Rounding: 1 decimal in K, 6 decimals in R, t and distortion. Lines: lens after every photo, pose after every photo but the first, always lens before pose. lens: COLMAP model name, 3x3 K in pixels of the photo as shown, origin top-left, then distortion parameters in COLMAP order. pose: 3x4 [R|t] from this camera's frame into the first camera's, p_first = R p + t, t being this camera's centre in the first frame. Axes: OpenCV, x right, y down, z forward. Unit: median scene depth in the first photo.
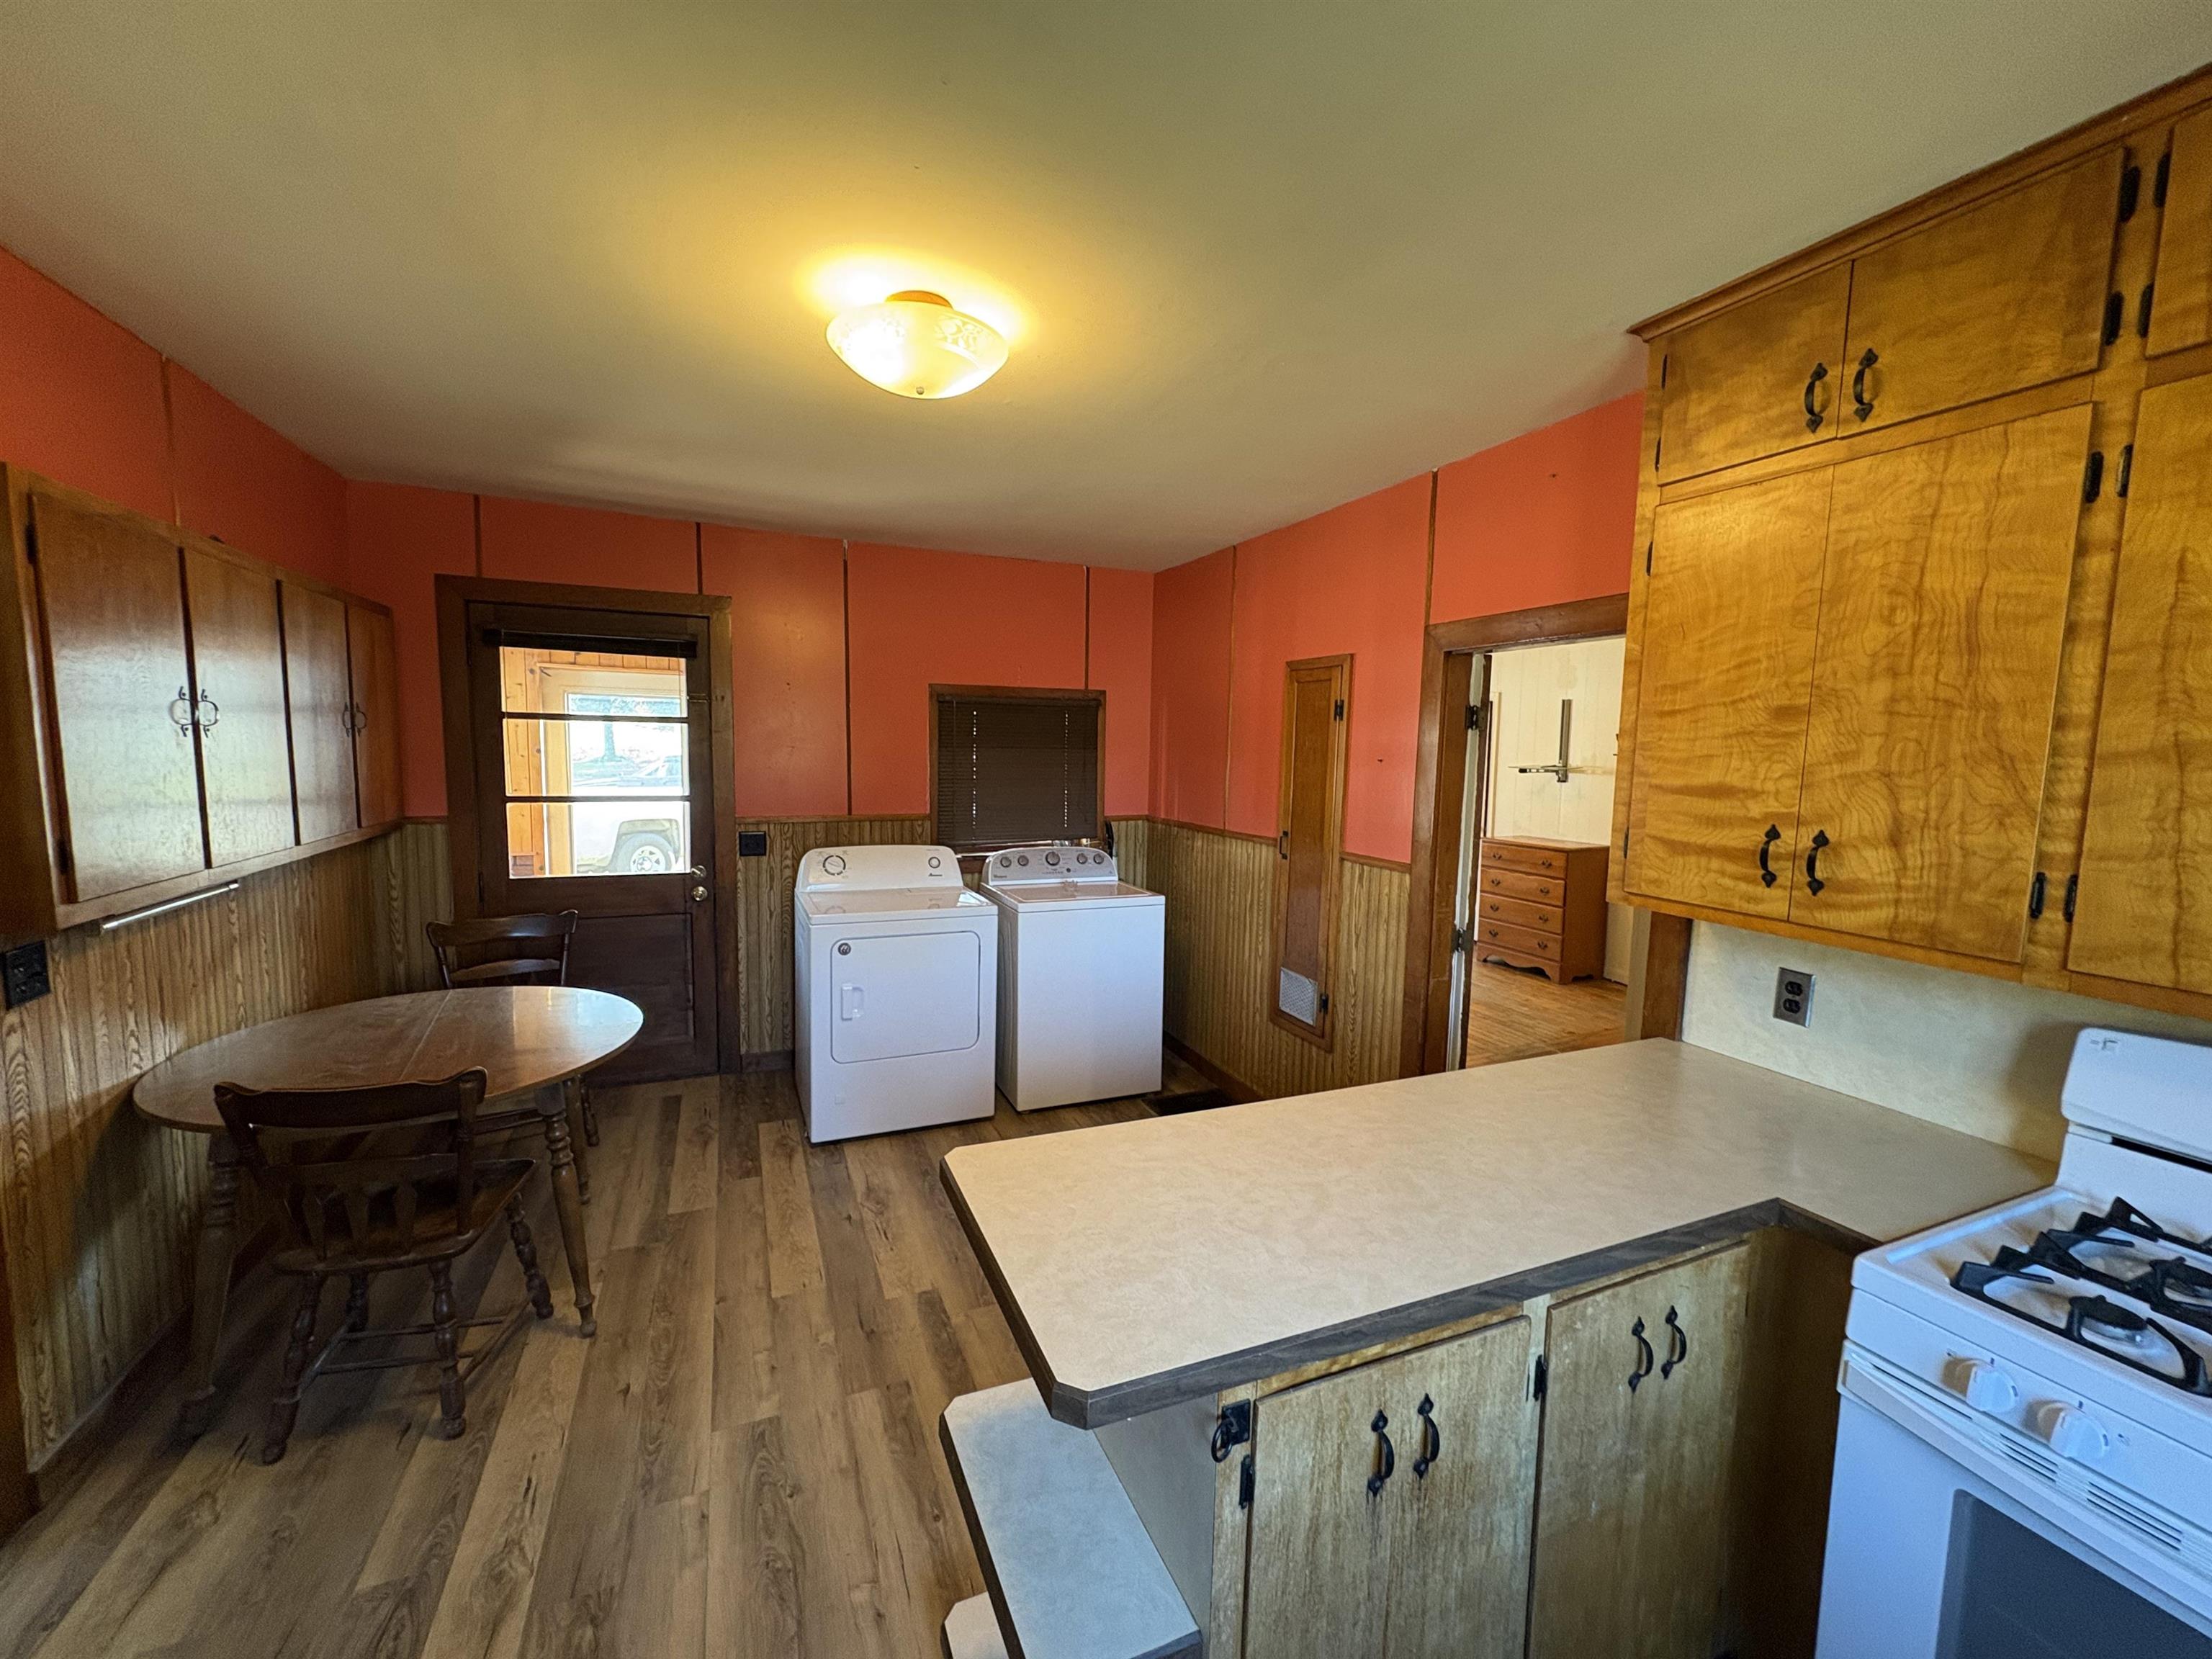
lens RADIAL K [[877.8, 0, 1102.0], [0, 877.8, 827.8], [0, 0, 1]] dist [0.000693, 0.000359]
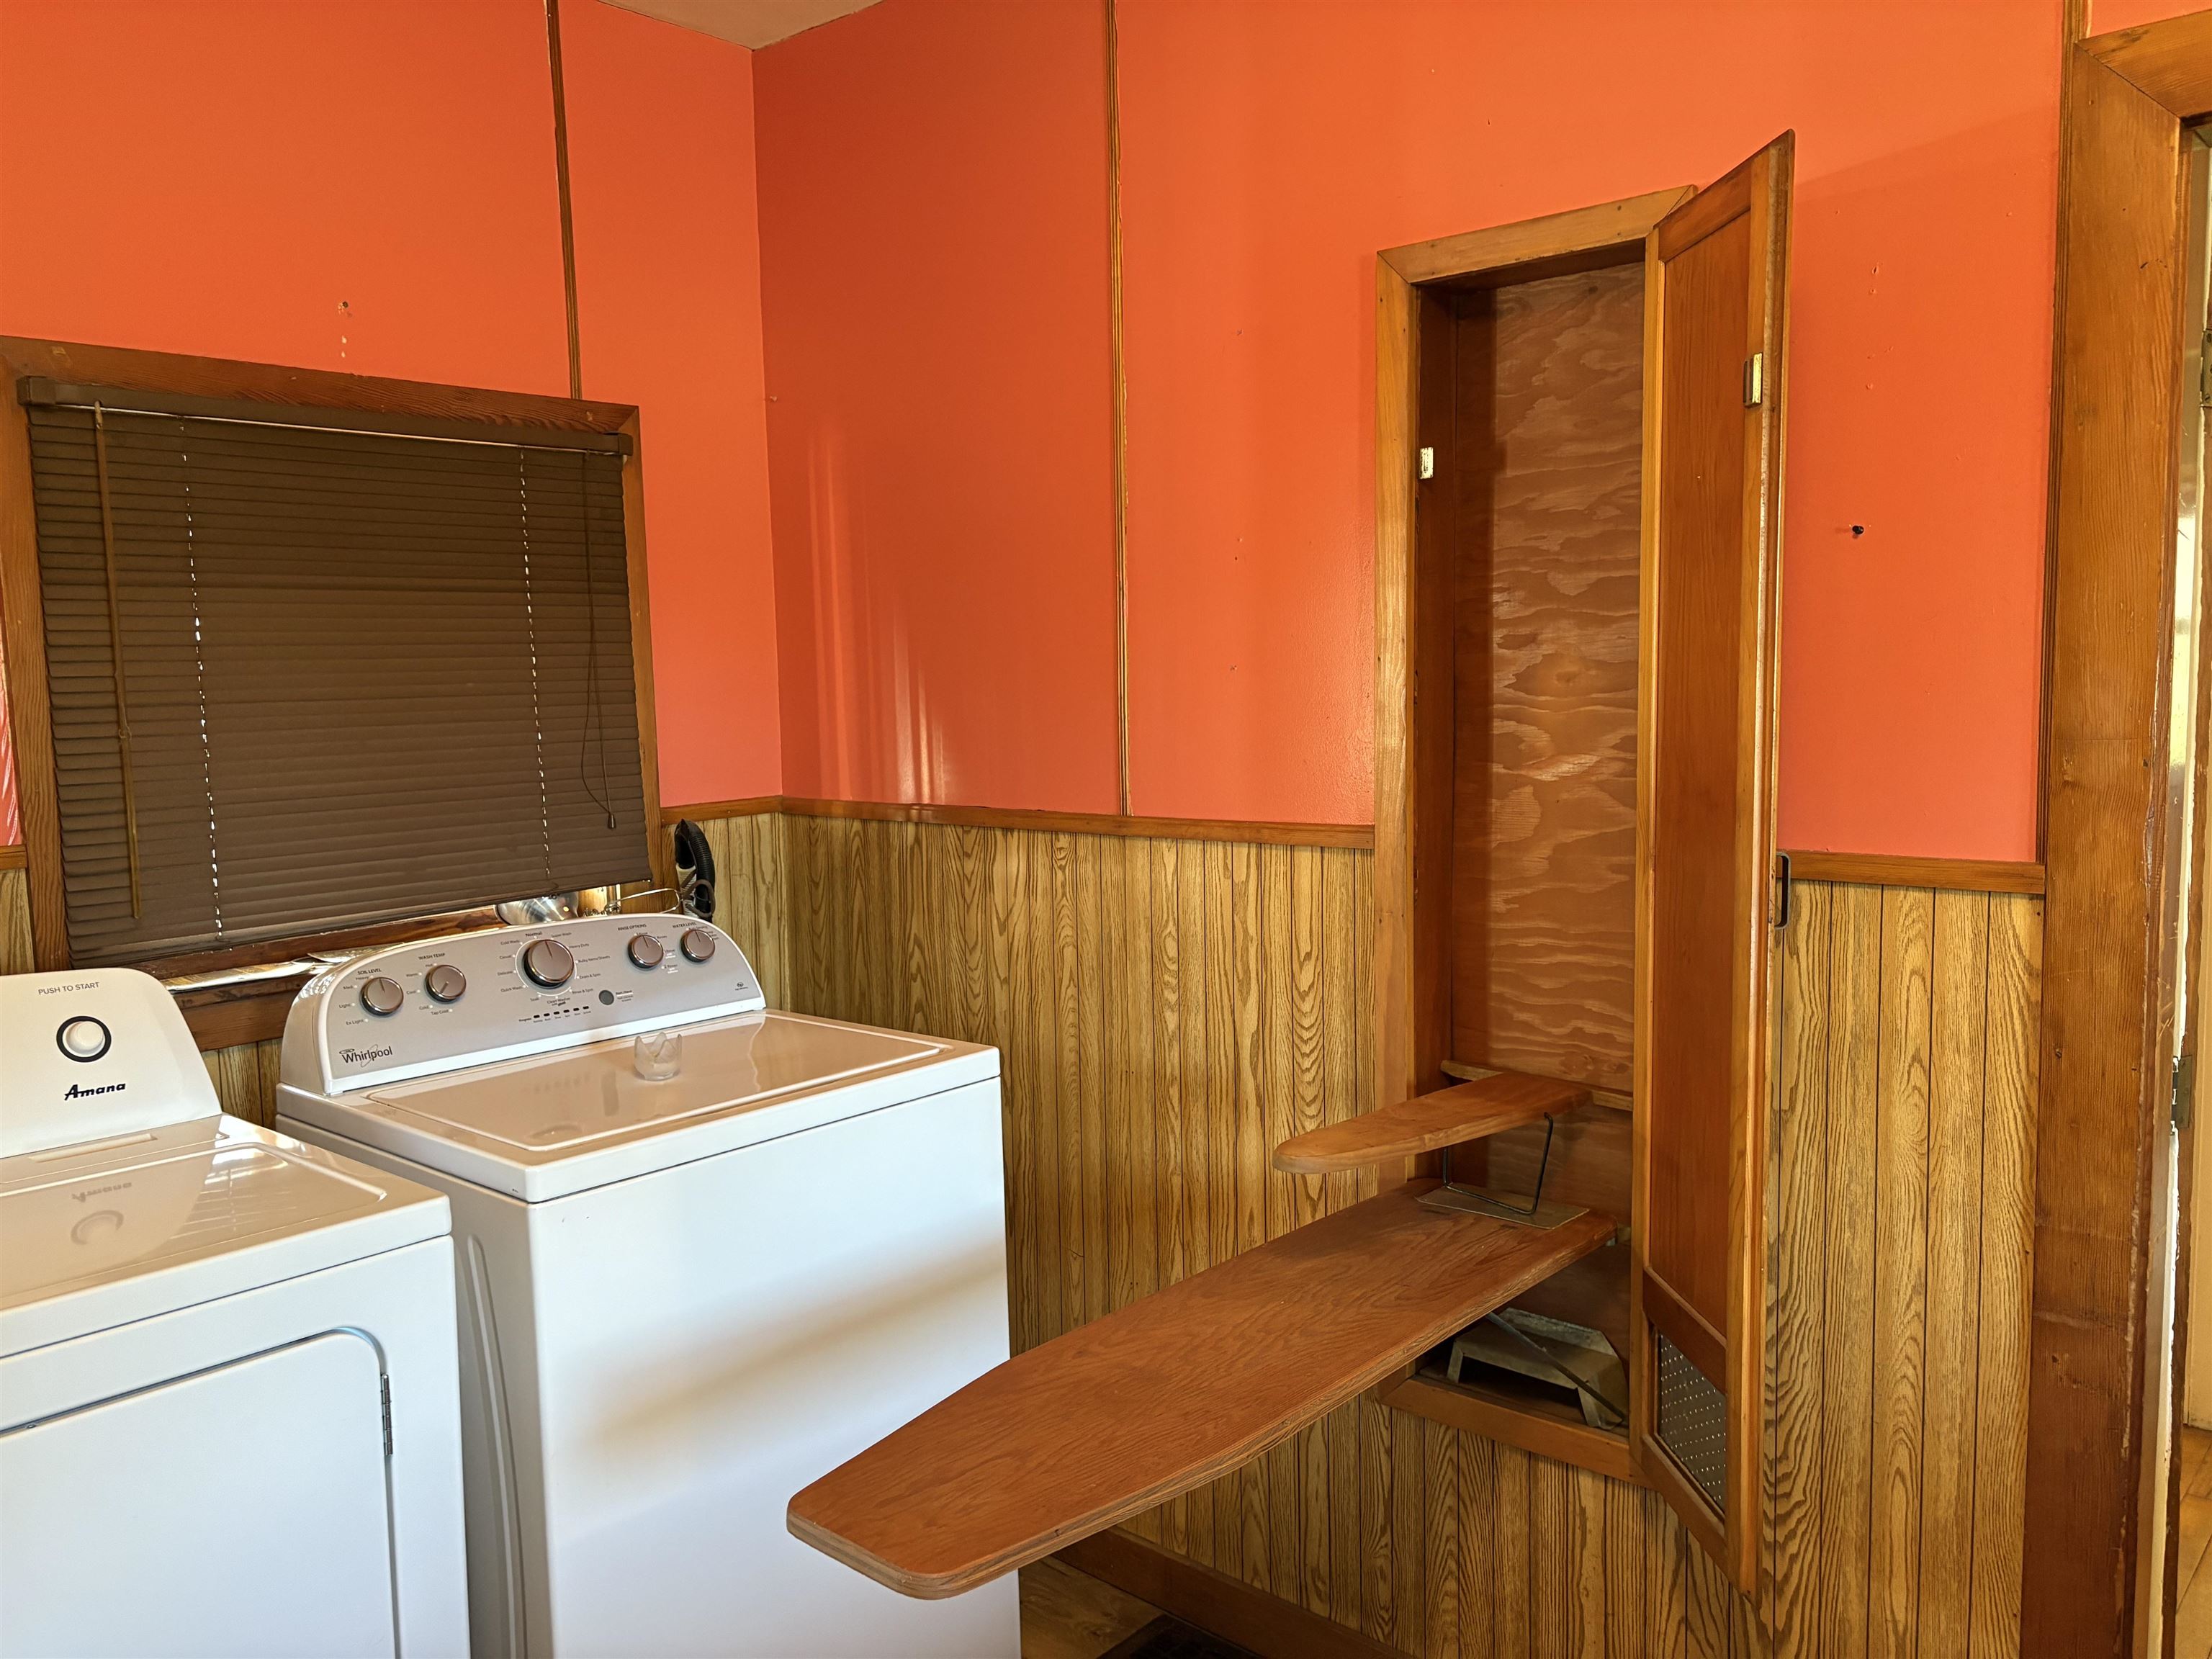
lens RADIAL K [[1677.7, 0, 1106.0], [0, 1677.7, 829.5], [0, 0, 1]] dist [0.007823, -0.005011]
pose [[0.903234, -0.079042, 0.421807, -0.129462], [0.078923, 0.996722, 0.017772, -0.004242], [-0.421829, 0.017239, 0.906512, 0.466196]]
